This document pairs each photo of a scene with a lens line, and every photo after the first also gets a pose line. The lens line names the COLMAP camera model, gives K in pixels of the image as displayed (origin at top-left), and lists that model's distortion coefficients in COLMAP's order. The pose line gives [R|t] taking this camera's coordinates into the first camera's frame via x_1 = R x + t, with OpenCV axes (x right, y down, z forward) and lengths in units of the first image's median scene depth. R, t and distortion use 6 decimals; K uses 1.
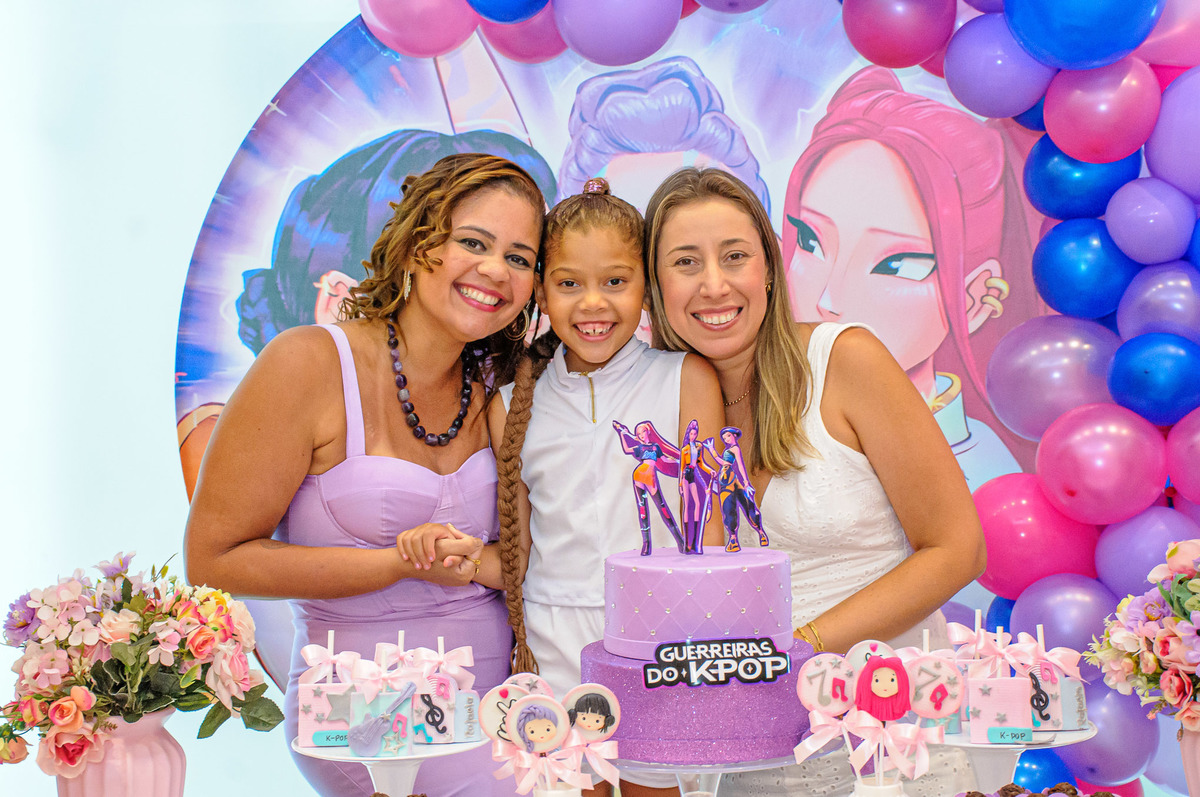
lens RADIAL K [[2079.3, 0, 600.0], [0, 2079.3, 398.5], [0, 0, 1]] dist [-0.010342, 0.035179]
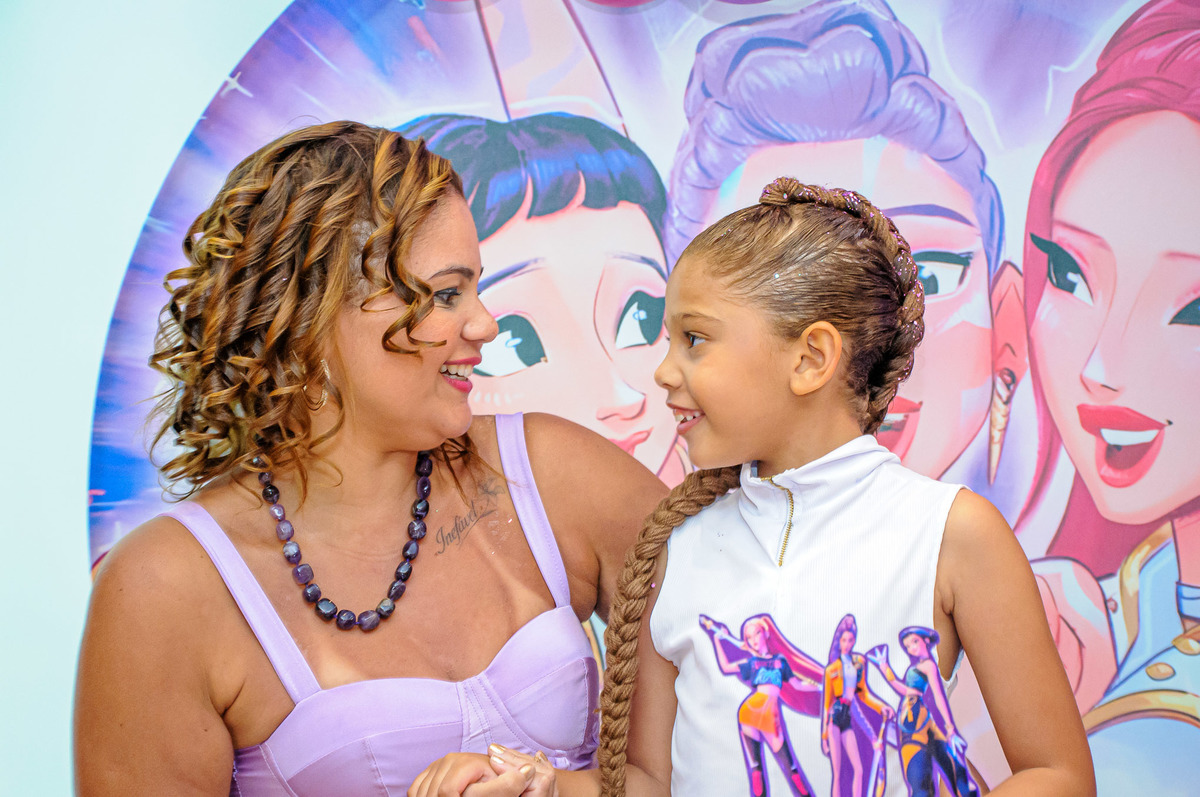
lens RADIAL K [[2189.5, 0, 600.0], [0, 2189.5, 398.5], [0, 0, 1]] dist [0.039813, 2.235819]
pose [[0.993713, -0.009700, -0.111536, 0.034119], [0.007721, 0.999805, -0.018163, -0.027118], [0.111691, 0.017187, 0.993594, 0.320012]]
